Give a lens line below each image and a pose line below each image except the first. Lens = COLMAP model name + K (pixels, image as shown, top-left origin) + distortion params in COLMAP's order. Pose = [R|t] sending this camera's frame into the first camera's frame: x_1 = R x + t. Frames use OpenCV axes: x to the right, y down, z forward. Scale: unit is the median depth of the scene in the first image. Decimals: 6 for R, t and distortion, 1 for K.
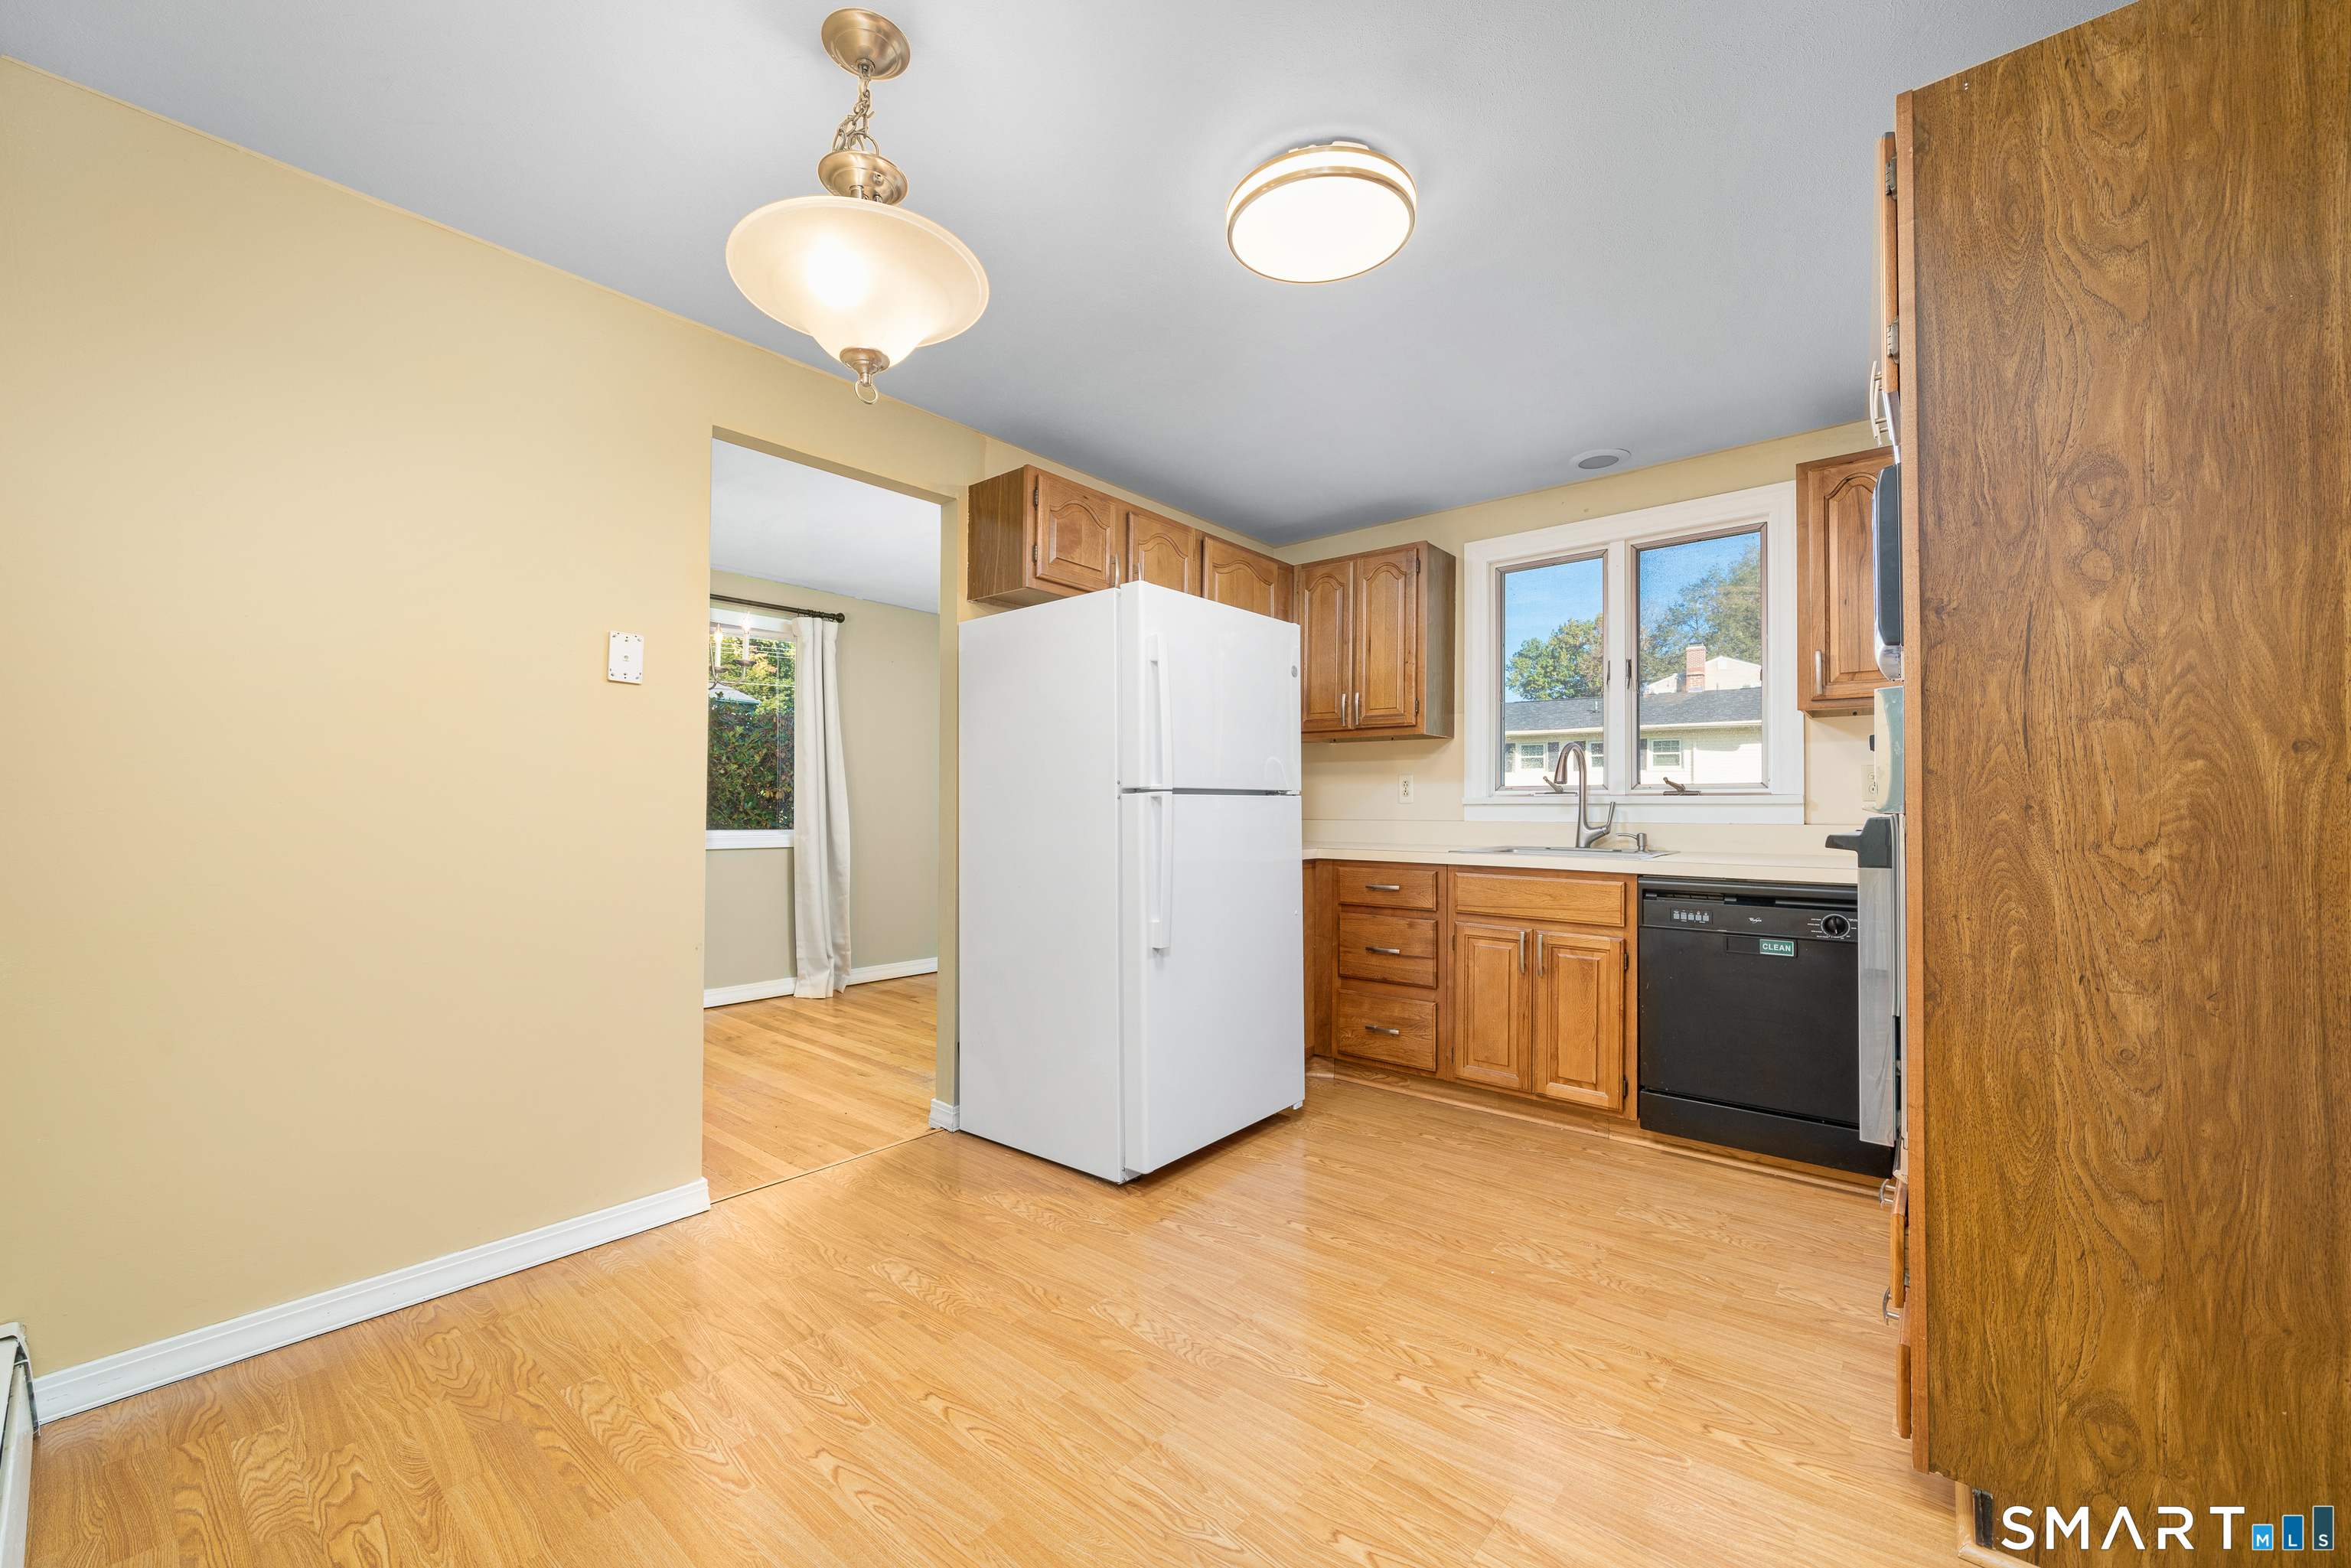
lens RADIAL K [[933.7, 0, 1177.5], [0, 933.7, 798.7], [0, 0, 1]] dist [-0.000250, -0.000026]
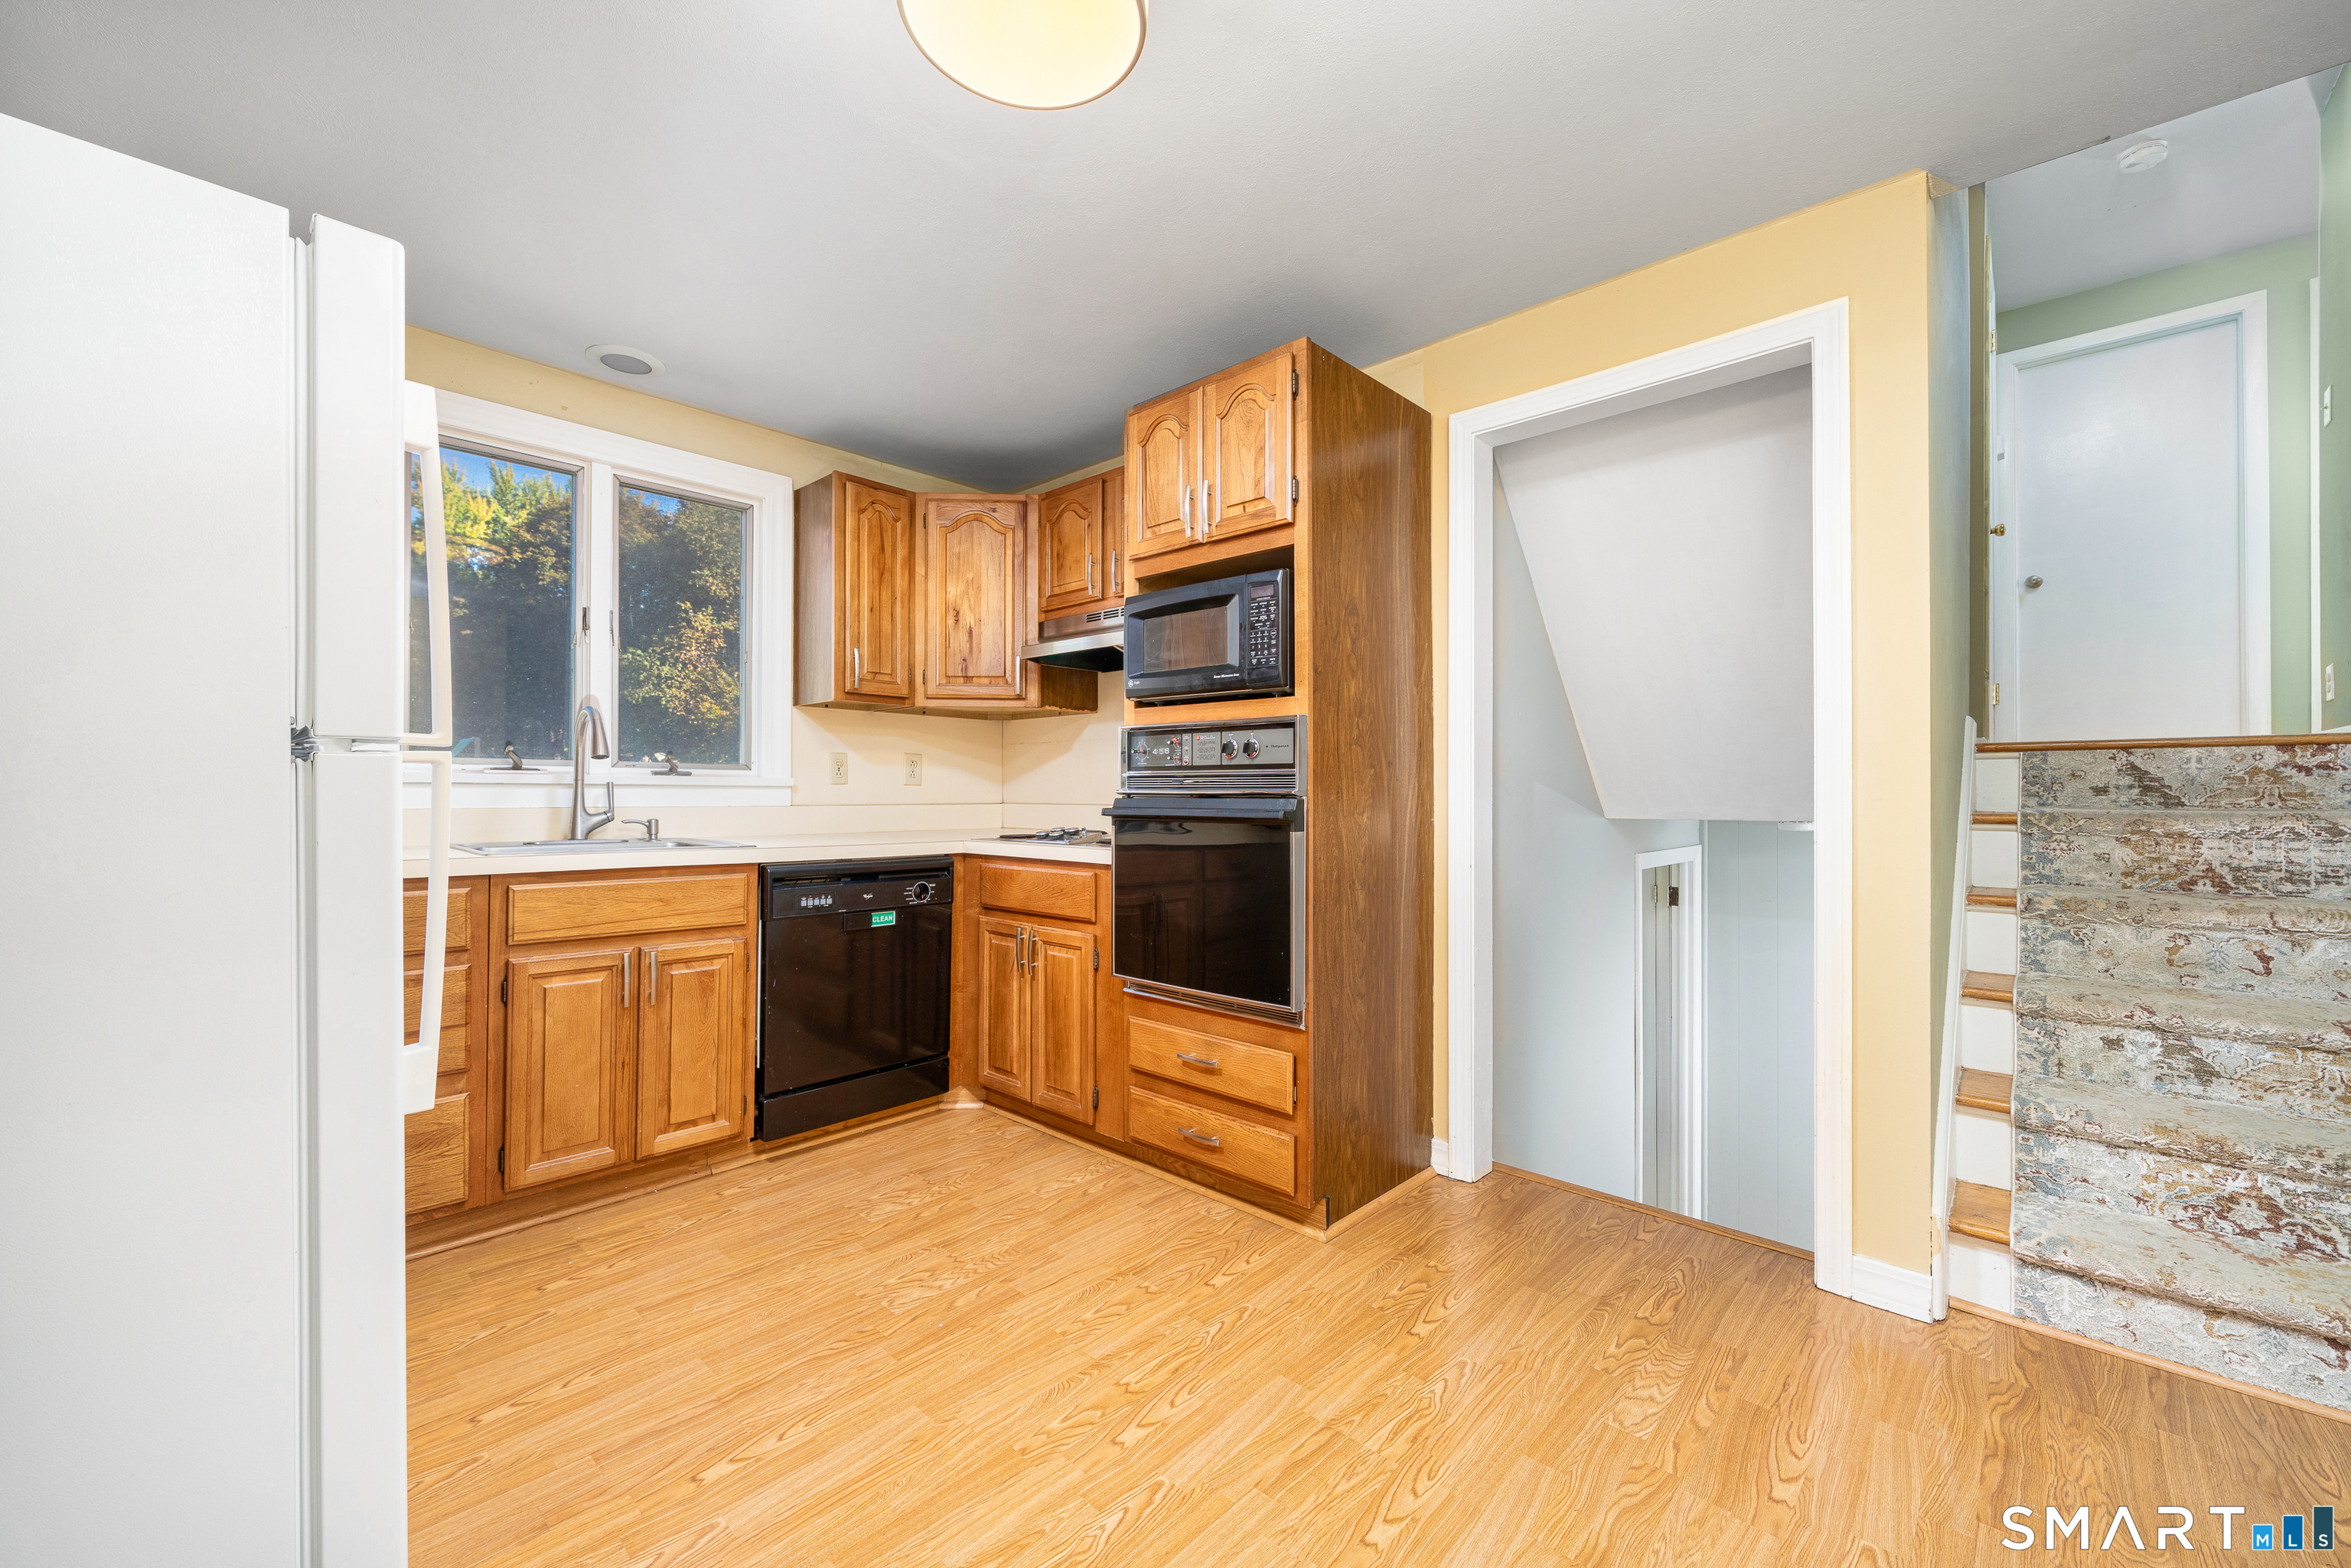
lens RADIAL K [[928.6, 0, 1175.5], [0, 928.6, 784.0], [0, 0, 1]] dist [0.000249, 0.000024]
pose [[0.051725, 0.006044, 0.998643, -0.400434], [-0.013473, 0.999895, -0.005354, 0.003366], [-0.998571, -0.013177, 0.051801, 0.572947]]
